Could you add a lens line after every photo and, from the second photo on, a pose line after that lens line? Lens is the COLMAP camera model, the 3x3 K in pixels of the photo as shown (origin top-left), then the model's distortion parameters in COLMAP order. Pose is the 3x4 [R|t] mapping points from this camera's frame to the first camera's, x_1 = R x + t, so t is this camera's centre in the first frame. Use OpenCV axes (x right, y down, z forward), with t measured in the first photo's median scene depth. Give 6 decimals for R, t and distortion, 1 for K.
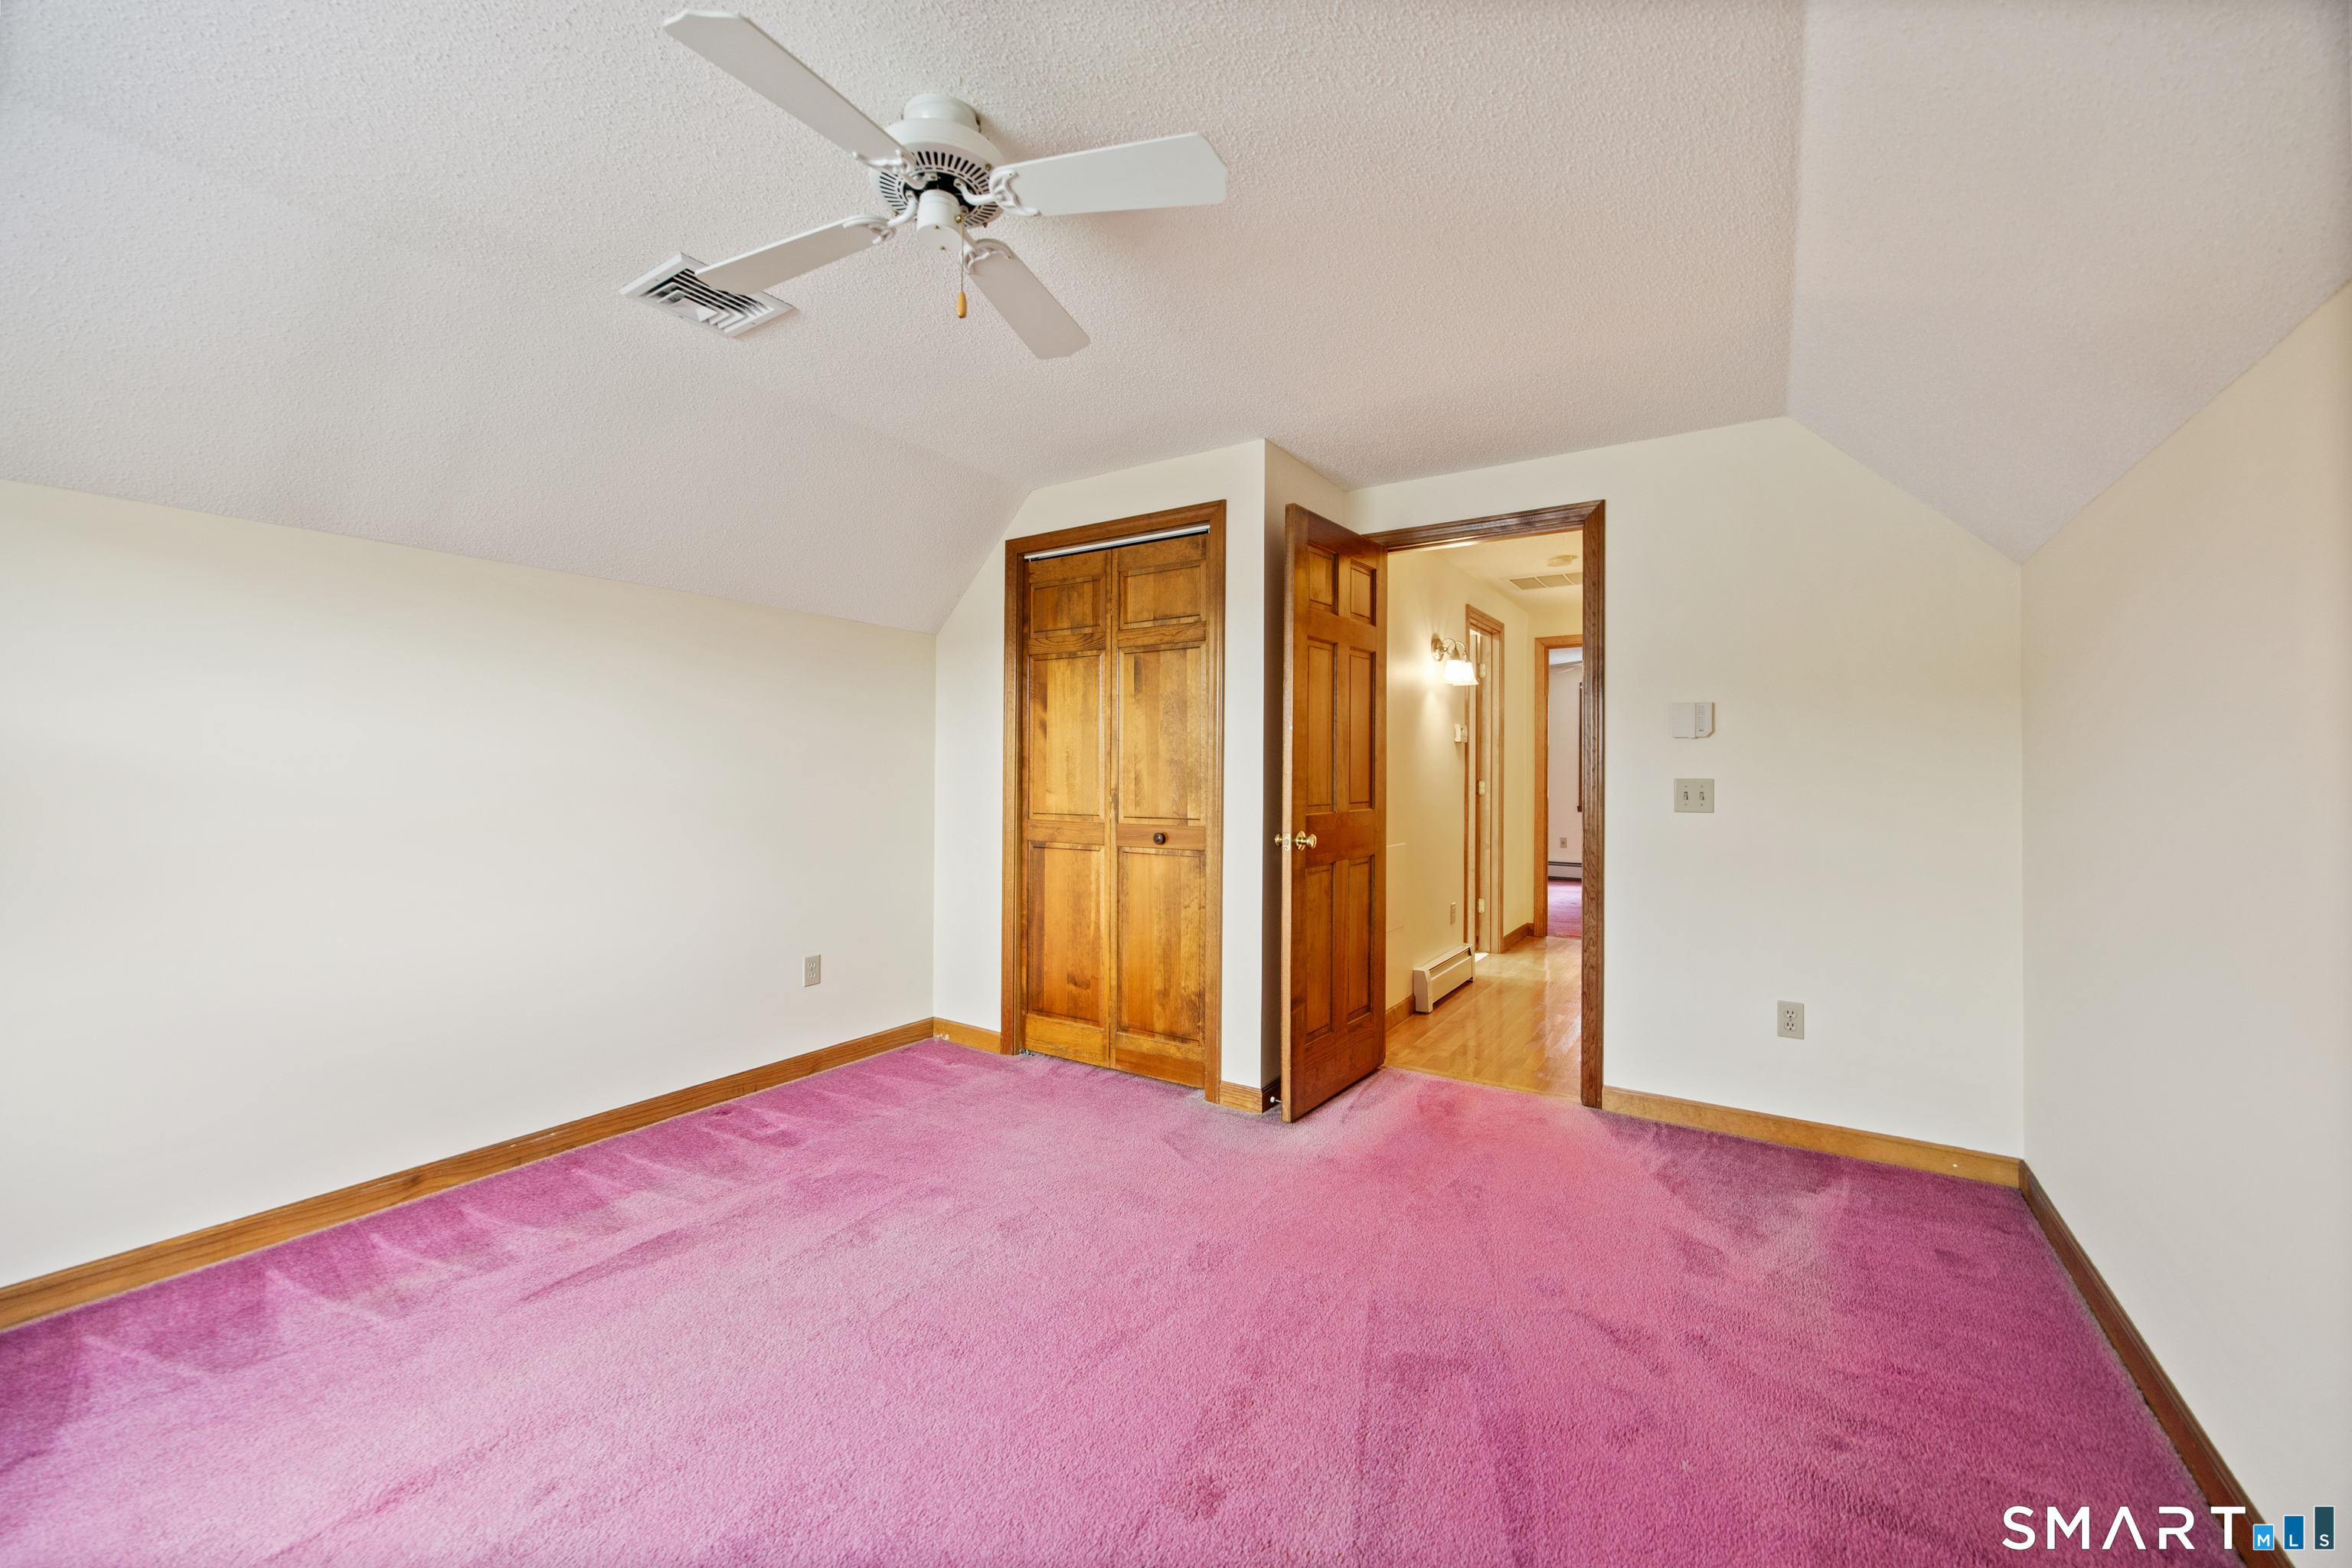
lens RADIAL K [[914.6, 0, 1183.8], [0, 914.6, 768.9], [0, 0, 1]] dist [-0.007931, 0.000422]
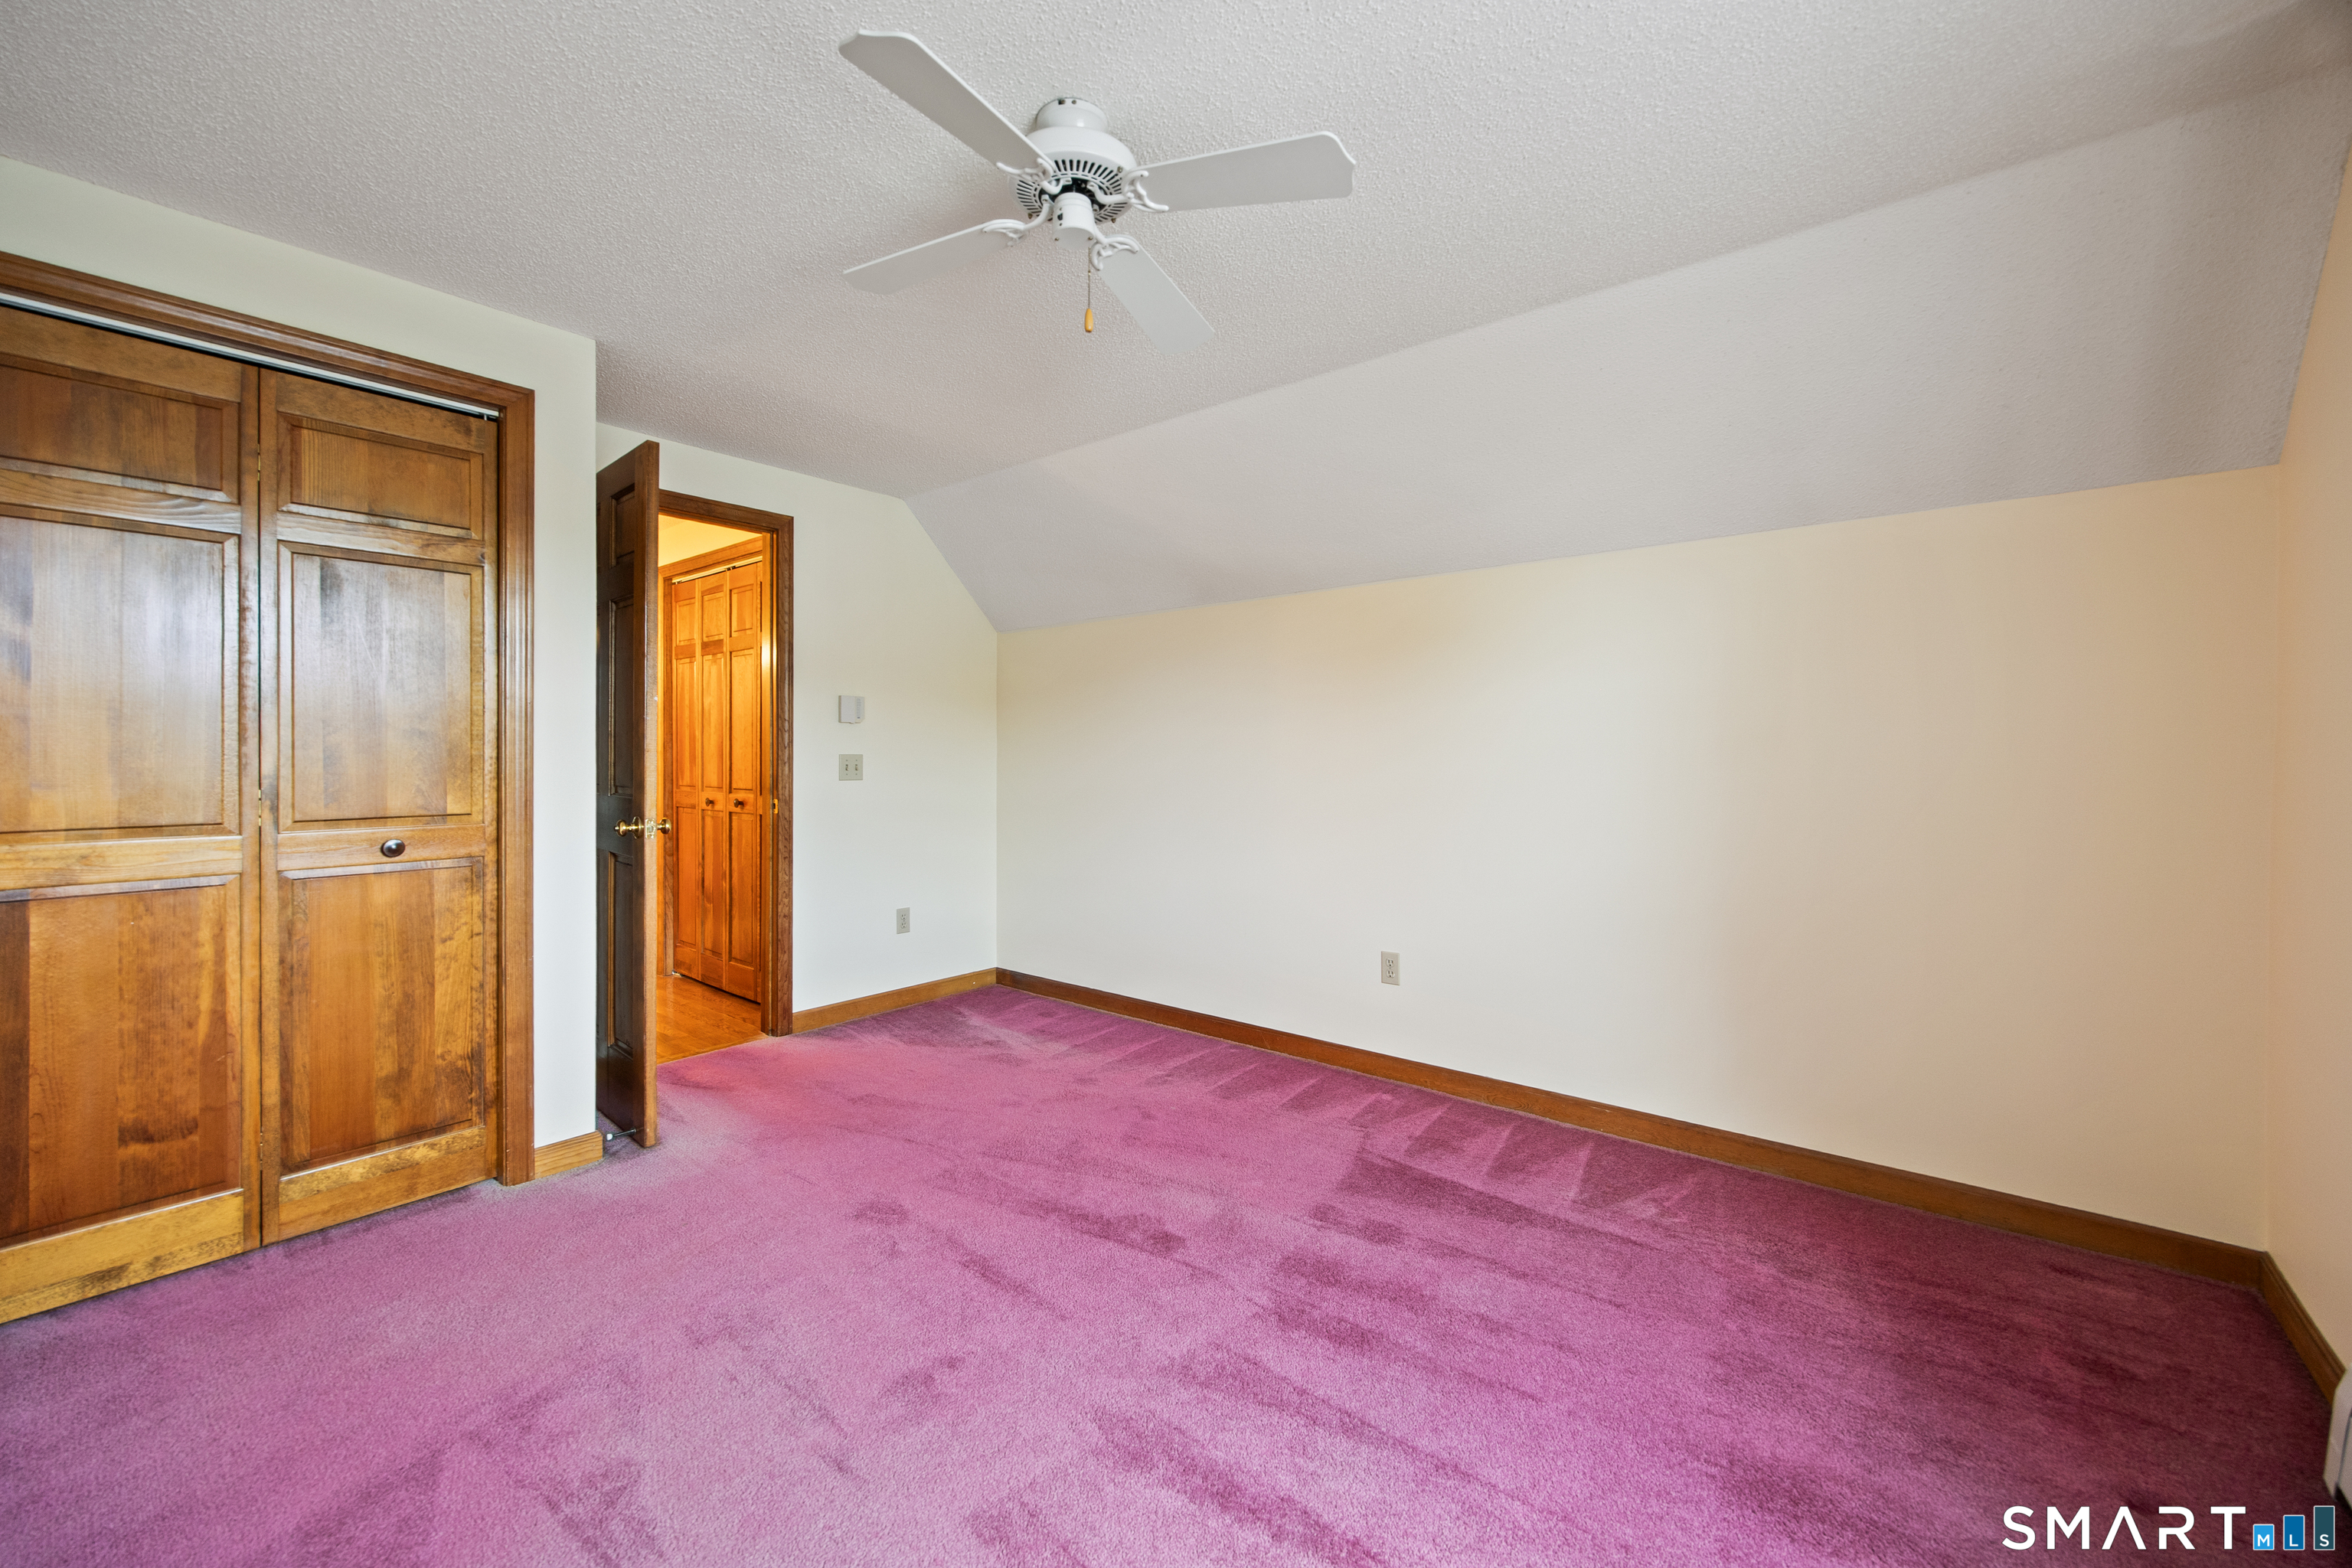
lens RADIAL K [[914.6, 0, 1183.6], [0, 914.6, 773.8], [0, 0, 1]] dist [-0.007931, 0.000422]
pose [[0.097572, -0.028191, 0.994829, -0.660254], [-0.010756, 0.999510, 0.029378, -0.004477], [-0.995170, -0.013567, 0.097221, 0.379958]]
